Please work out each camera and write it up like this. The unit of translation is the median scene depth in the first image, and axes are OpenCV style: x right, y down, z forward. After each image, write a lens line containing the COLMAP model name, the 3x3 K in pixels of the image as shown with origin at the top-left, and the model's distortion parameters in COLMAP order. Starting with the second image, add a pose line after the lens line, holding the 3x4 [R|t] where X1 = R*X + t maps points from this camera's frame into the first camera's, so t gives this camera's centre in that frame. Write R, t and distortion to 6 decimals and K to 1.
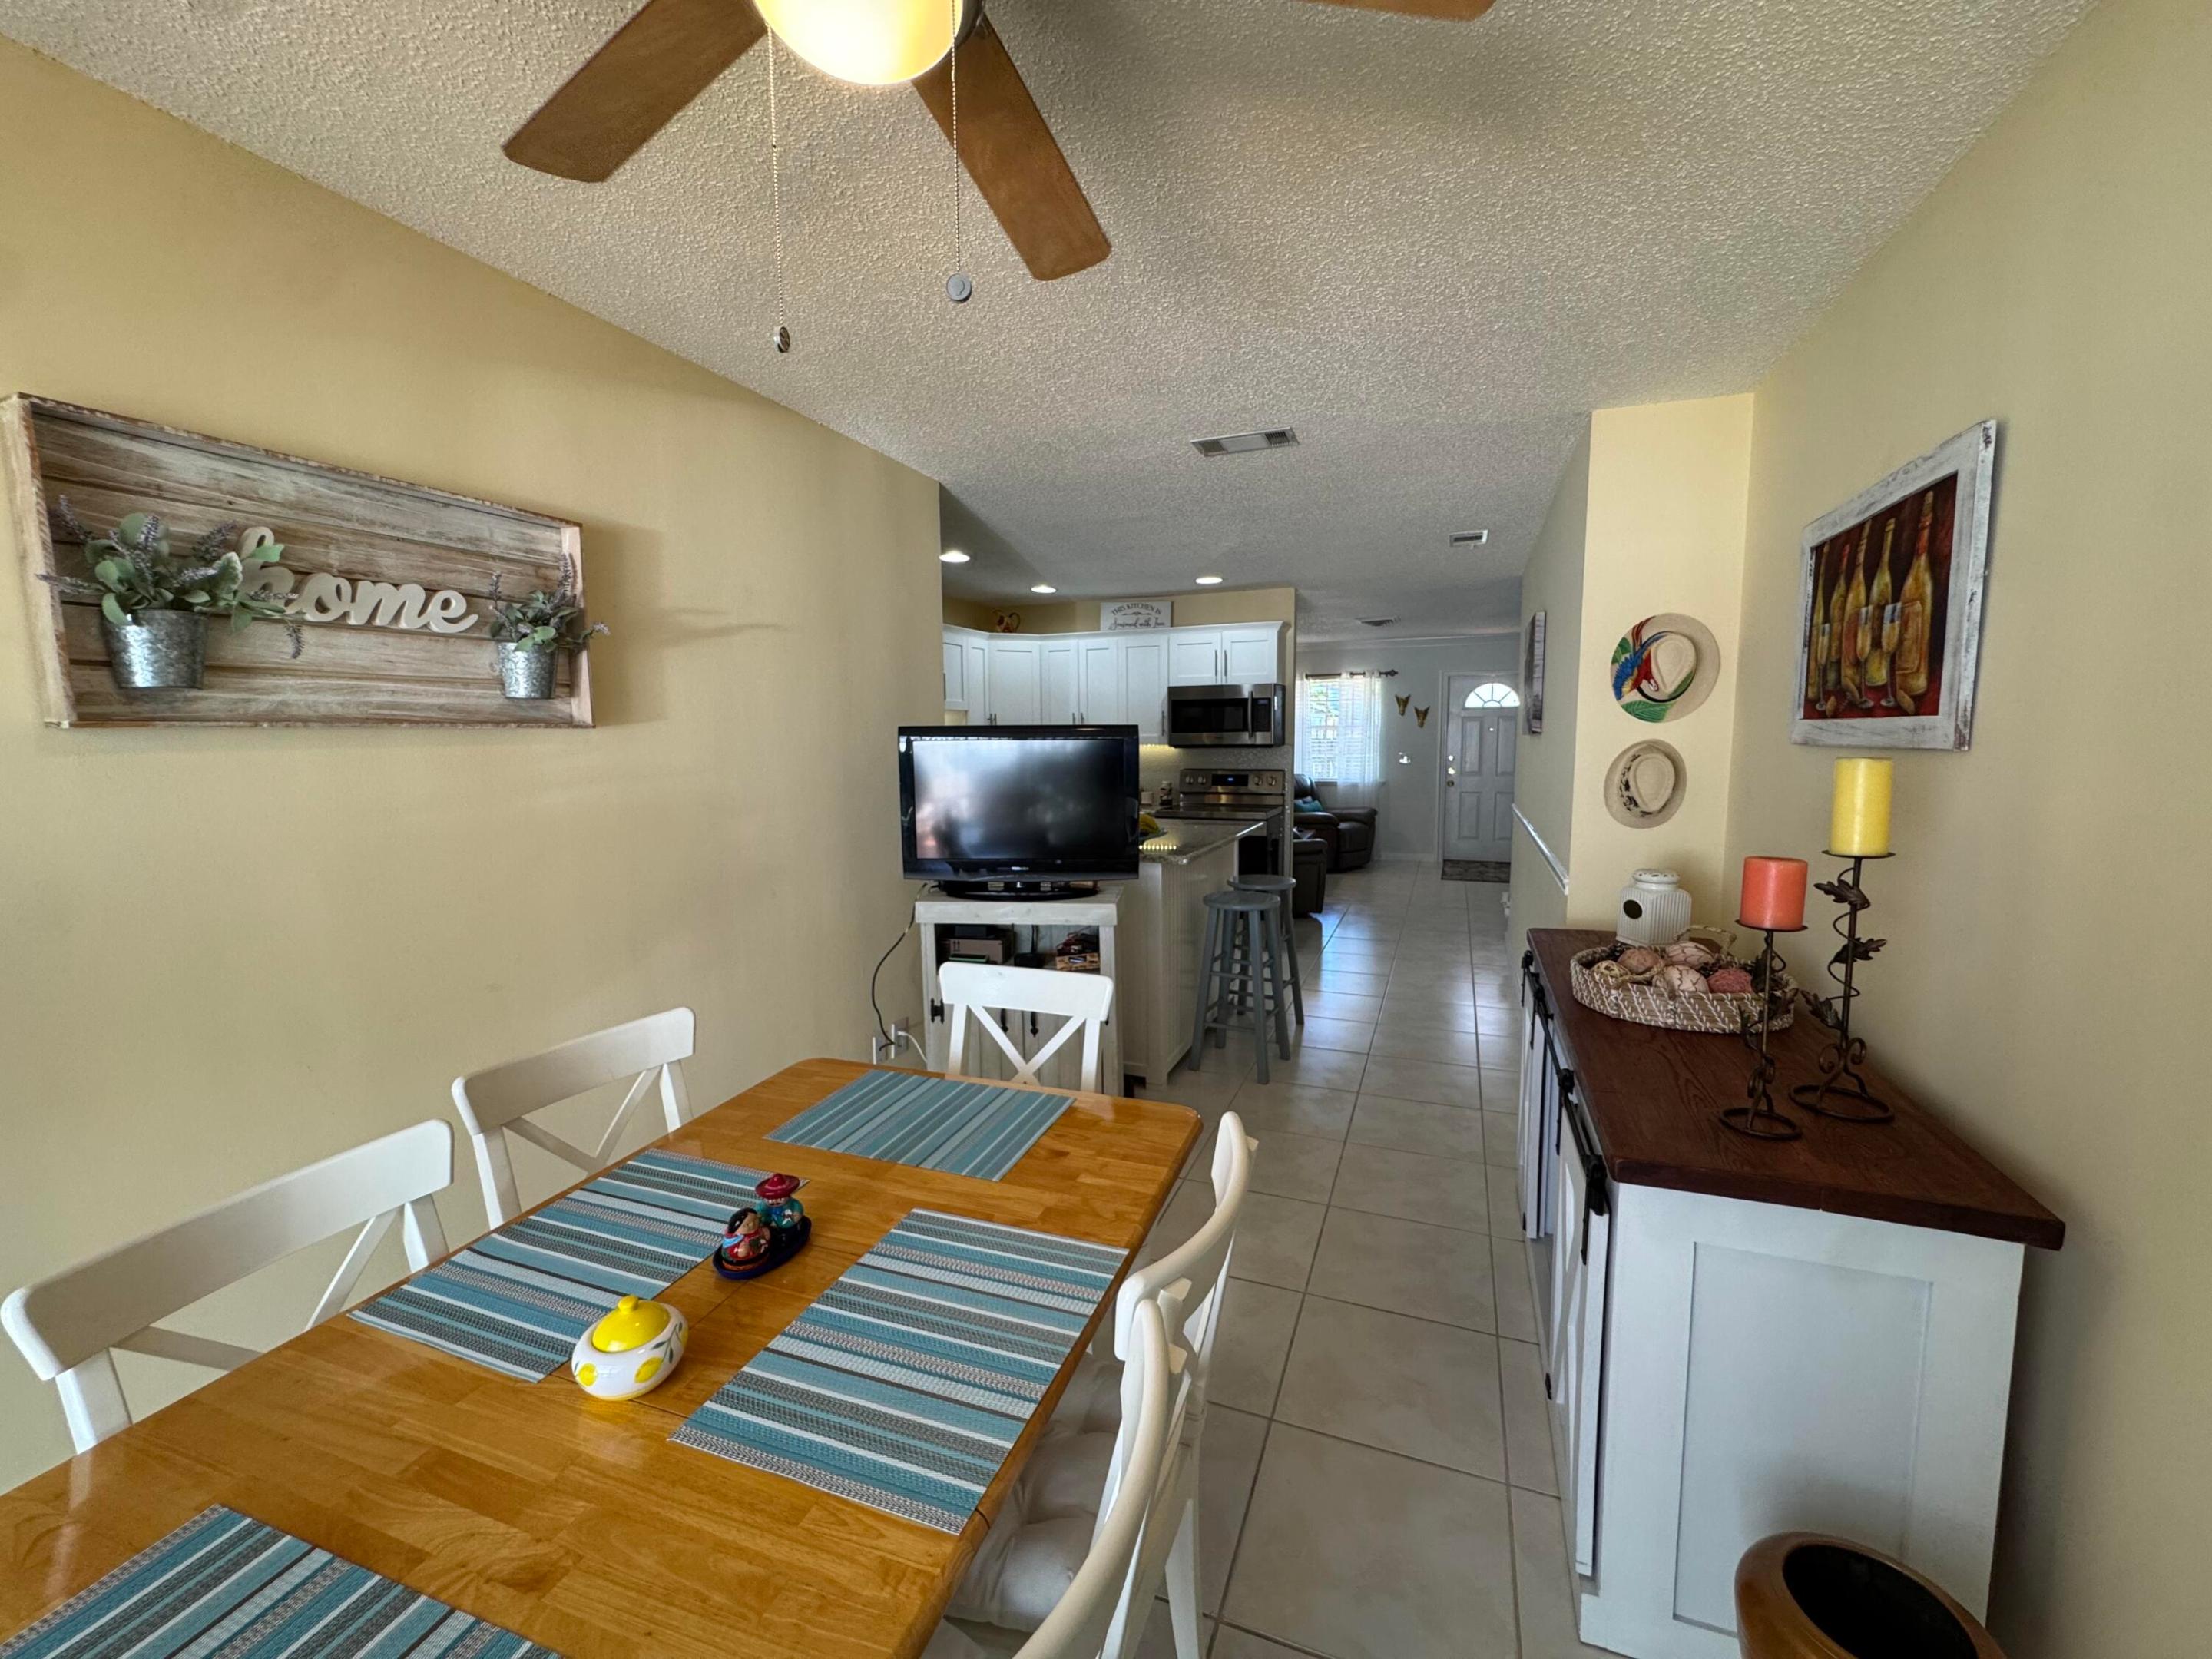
lens RADIAL K [[891.3, 0, 1105.6], [0, 891.3, 830.2], [0, 0, 1]] dist [-0.006228, 0.001182]
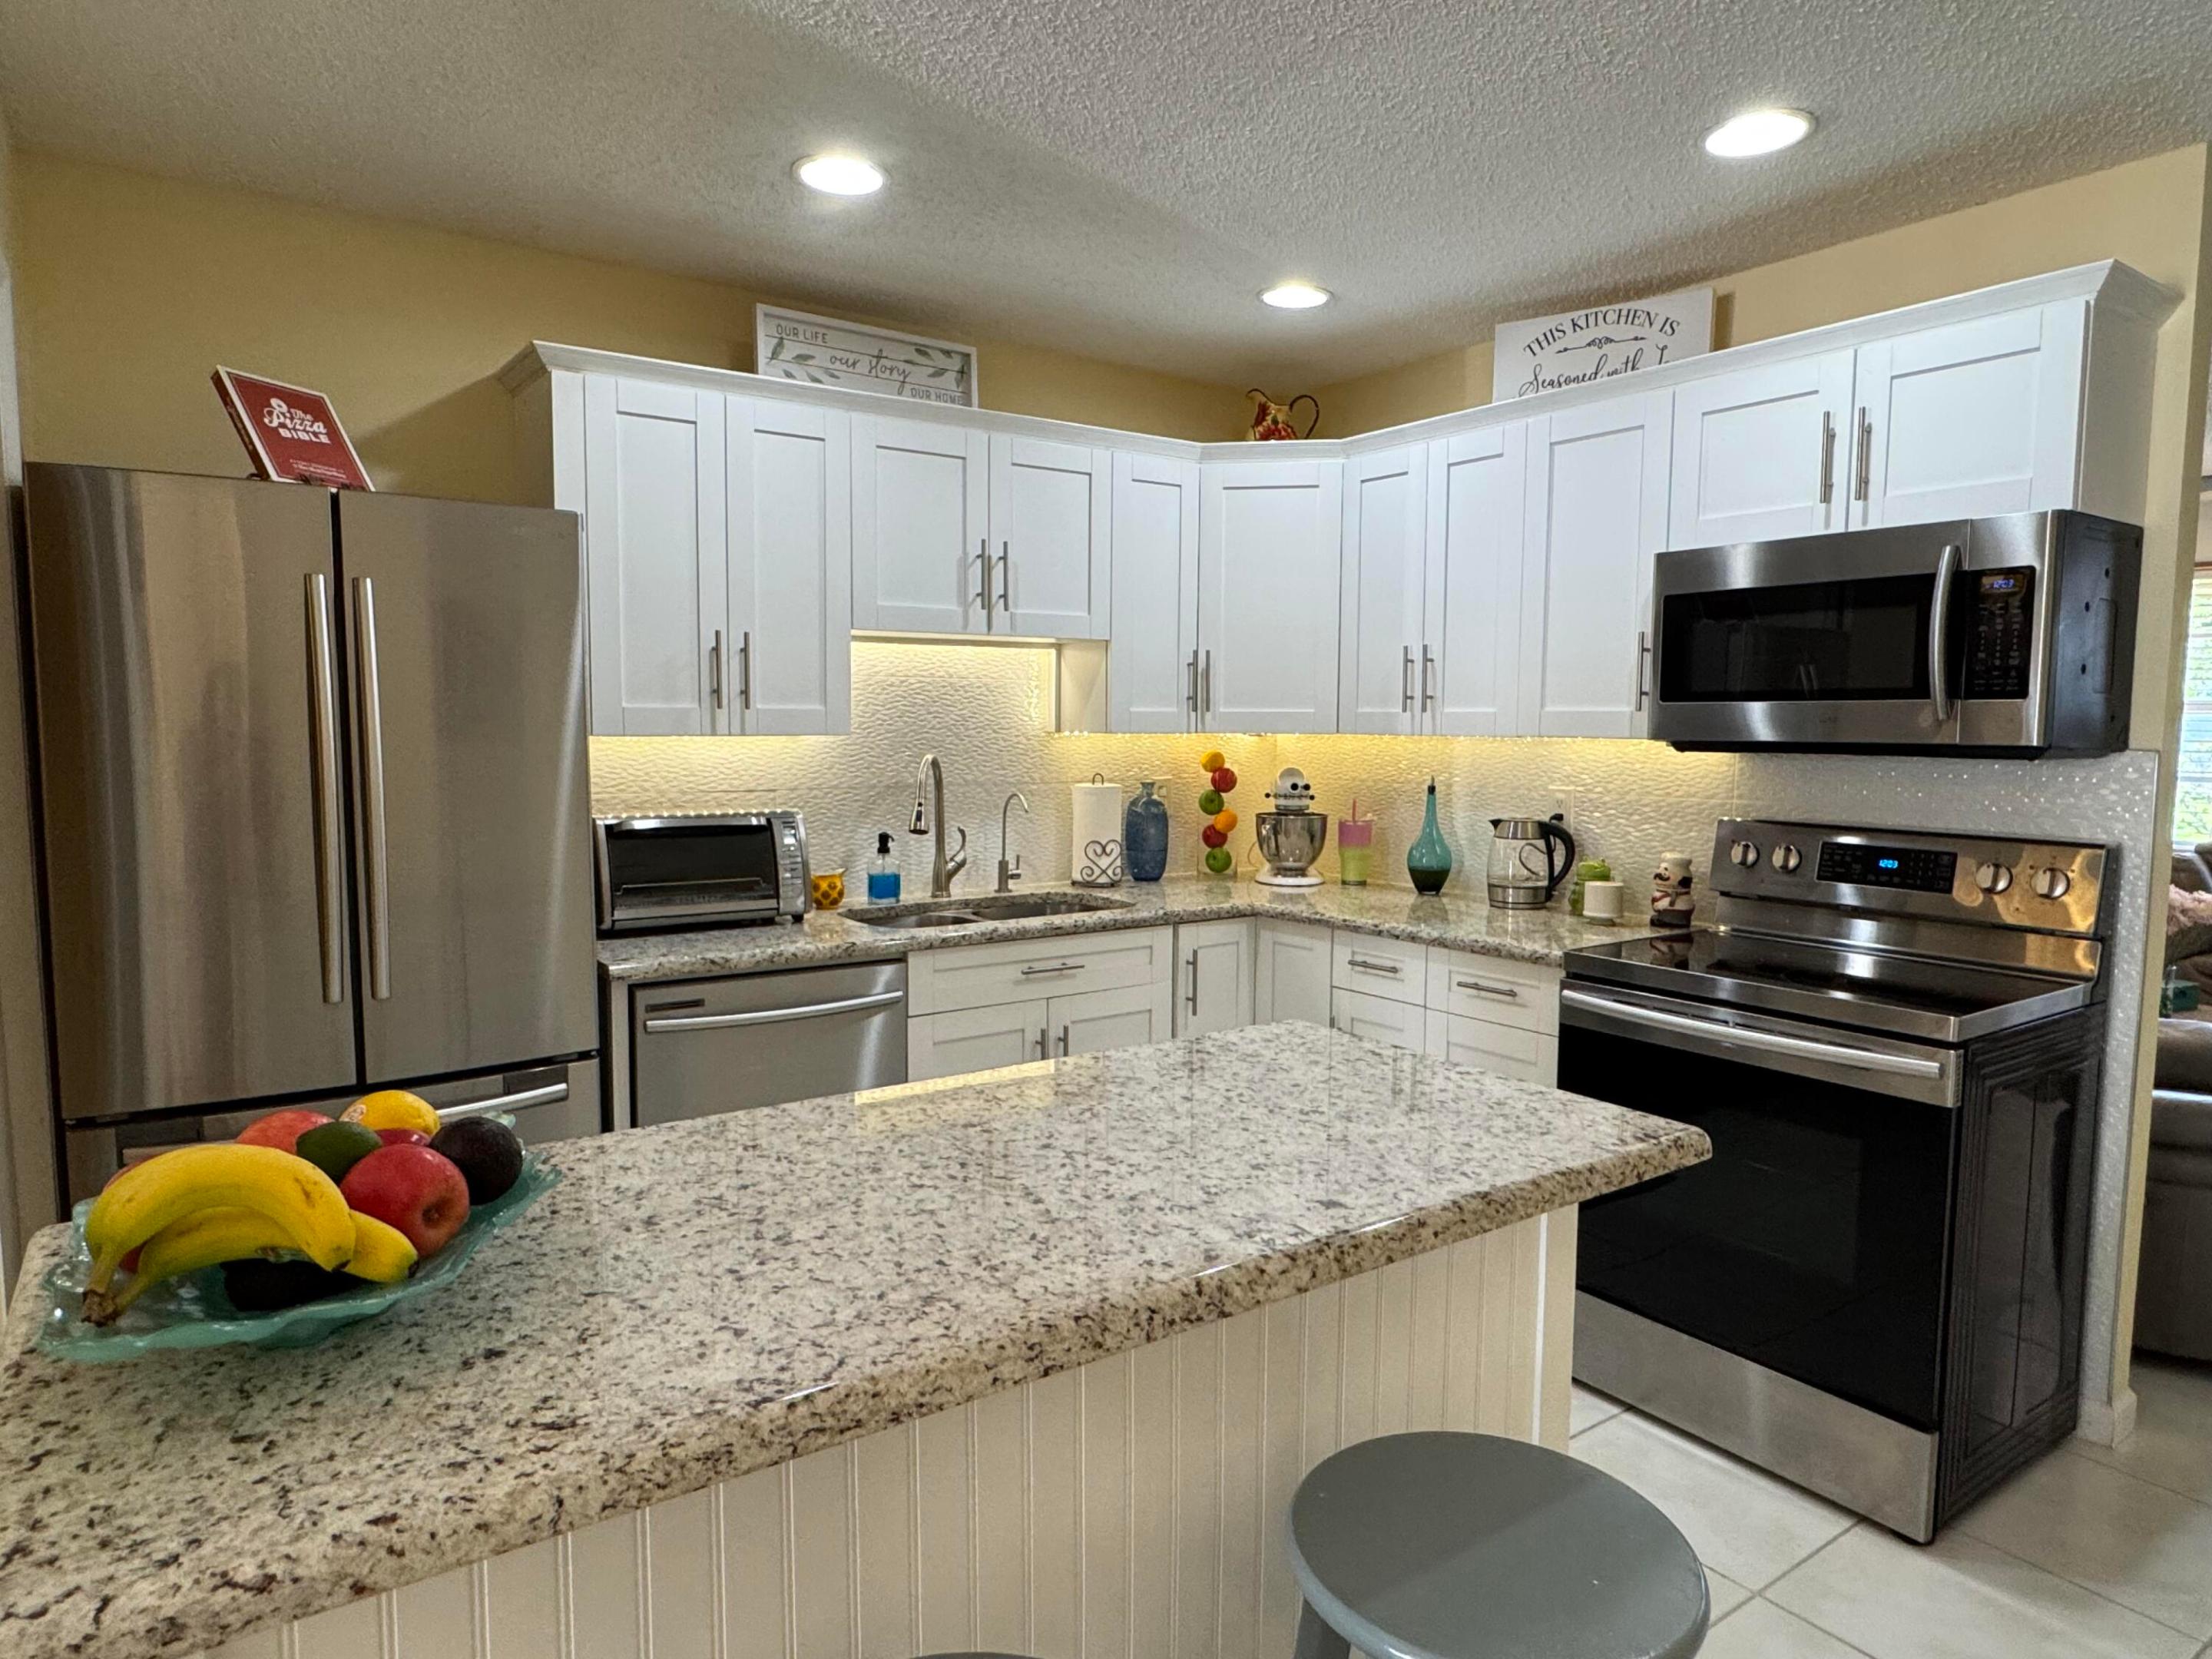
lens RADIAL K [[1331.2, 0, 1100.2], [0, 1331.2, 832.6], [0, 0, 1]] dist [-0.007465, 0.002864]
pose [[0.834257, 0.062265, -0.547849, 0.582410], [-0.074743, 0.997203, -0.000482, -0.171984], [0.546287, 0.041350, 0.836577, 1.782824]]
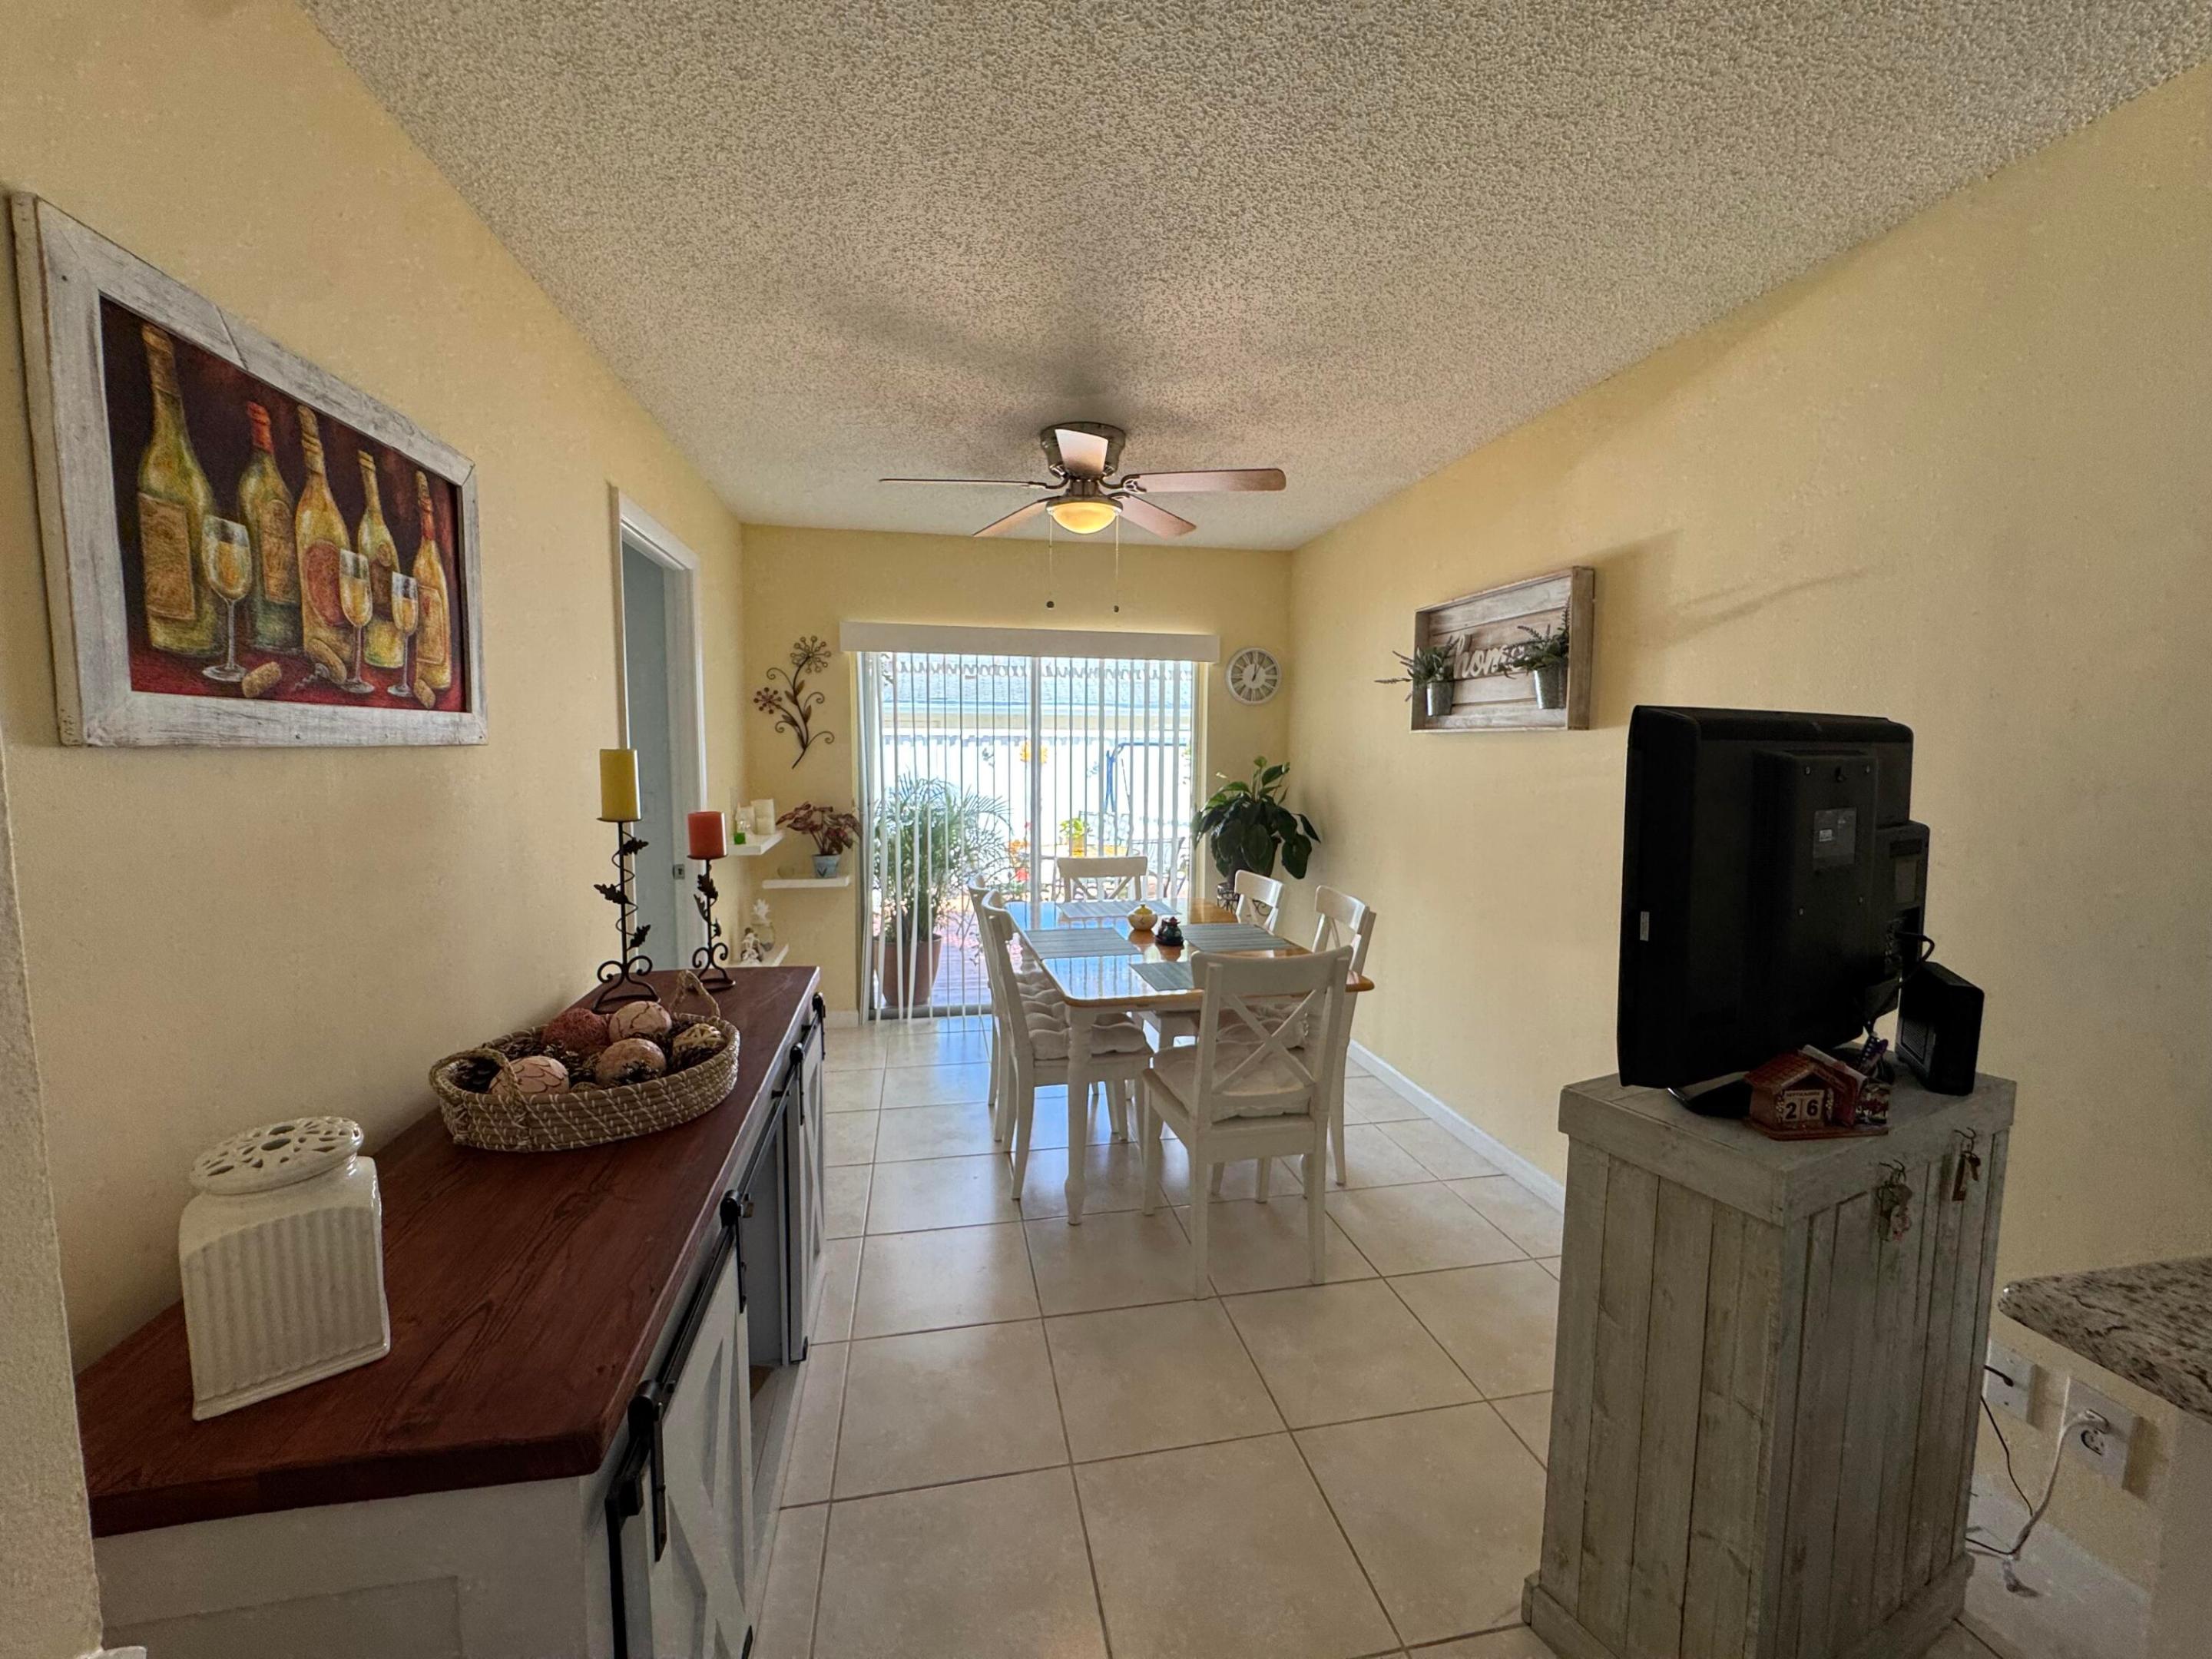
lens RADIAL K [[891.3, 0, 1098.5], [0, 891.3, 819.4], [0, 0, 1]] dist [-0.006228, 0.001182]
pose [[-0.845960, 0.046929, -0.531177, 0.745919], [-0.058439, 0.981961, 0.179825, -0.205623], [0.530034, 0.183166, -0.827958, 1.982651]]
